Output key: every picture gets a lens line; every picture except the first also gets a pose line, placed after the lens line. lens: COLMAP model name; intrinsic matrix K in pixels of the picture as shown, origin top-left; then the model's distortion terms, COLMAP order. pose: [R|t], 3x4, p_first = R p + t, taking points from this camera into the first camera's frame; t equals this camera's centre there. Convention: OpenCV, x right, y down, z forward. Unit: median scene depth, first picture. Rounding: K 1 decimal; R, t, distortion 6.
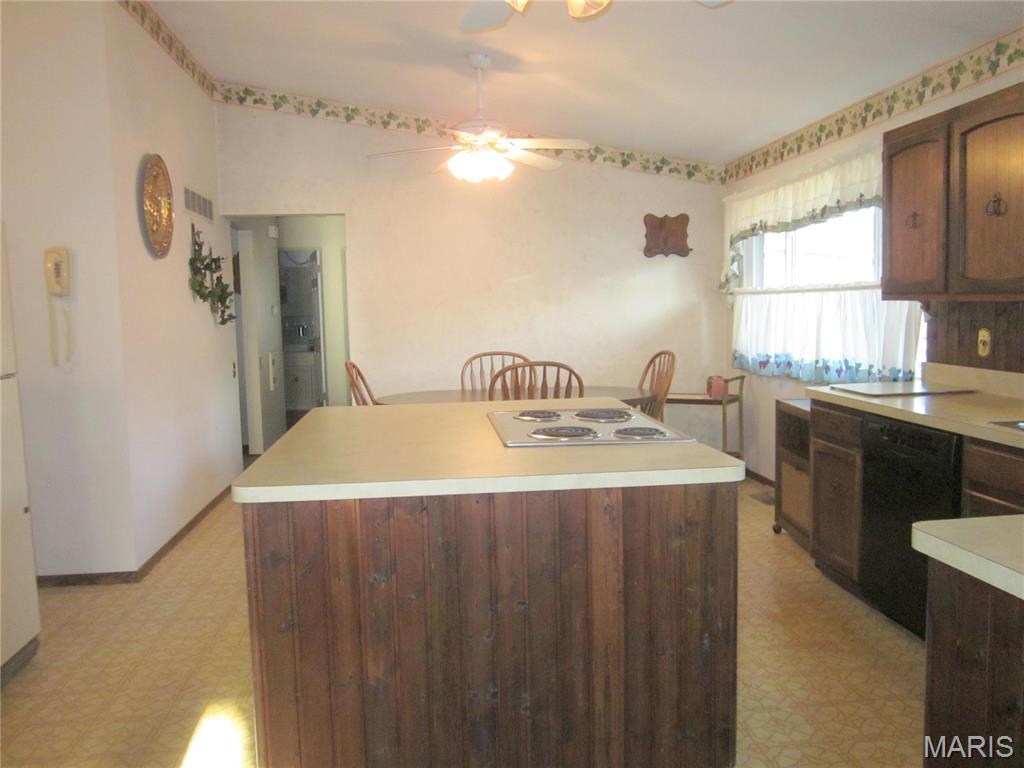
lens RADIAL K [[848.1, 0, 516.0], [0, 848.1, 387.8], [0, 0, 1]] dist [-0.036917, 0.007303]
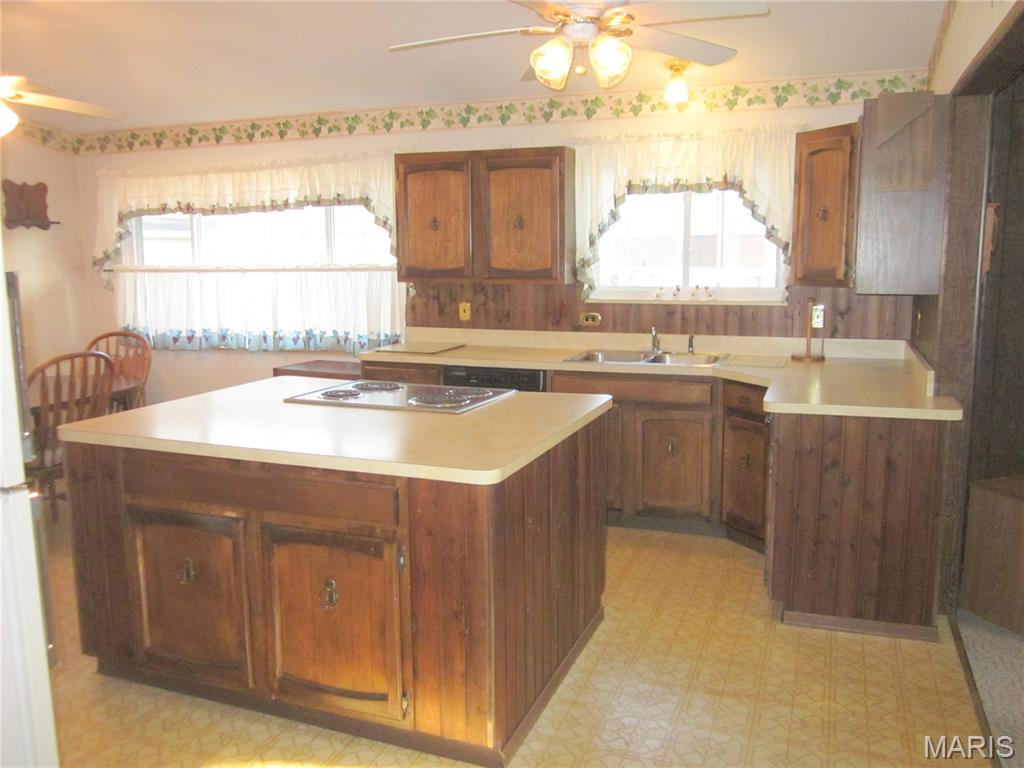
lens RADIAL K [[848.1, 0, 509.0], [0, 848.1, 377.2], [0, 0, 1]] dist [-0.036917, 0.007303]
pose [[0.456221, -0.109314, 0.883127, -0.430306], [0.081931, 0.993371, 0.080635, -0.031036], [-0.886087, 0.035568, 0.462152, 0.154856]]
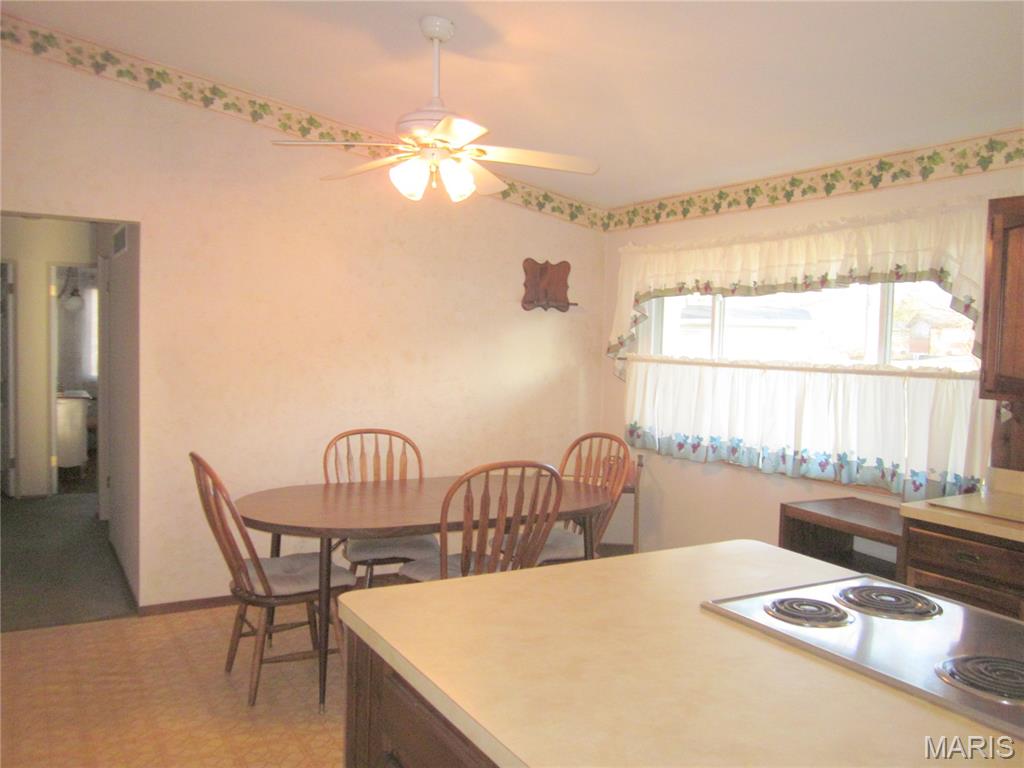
lens RADIAL K [[848.1, 0, 513.0], [0, 848.1, 383.9], [0, 0, 1]] dist [-0.036917, 0.007303]
pose [[0.912975, 0.023107, 0.407361, -0.209291], [-0.006231, 0.999068, -0.042706, -0.051209], [-0.407968, 0.036451, 0.912268, 0.276629]]
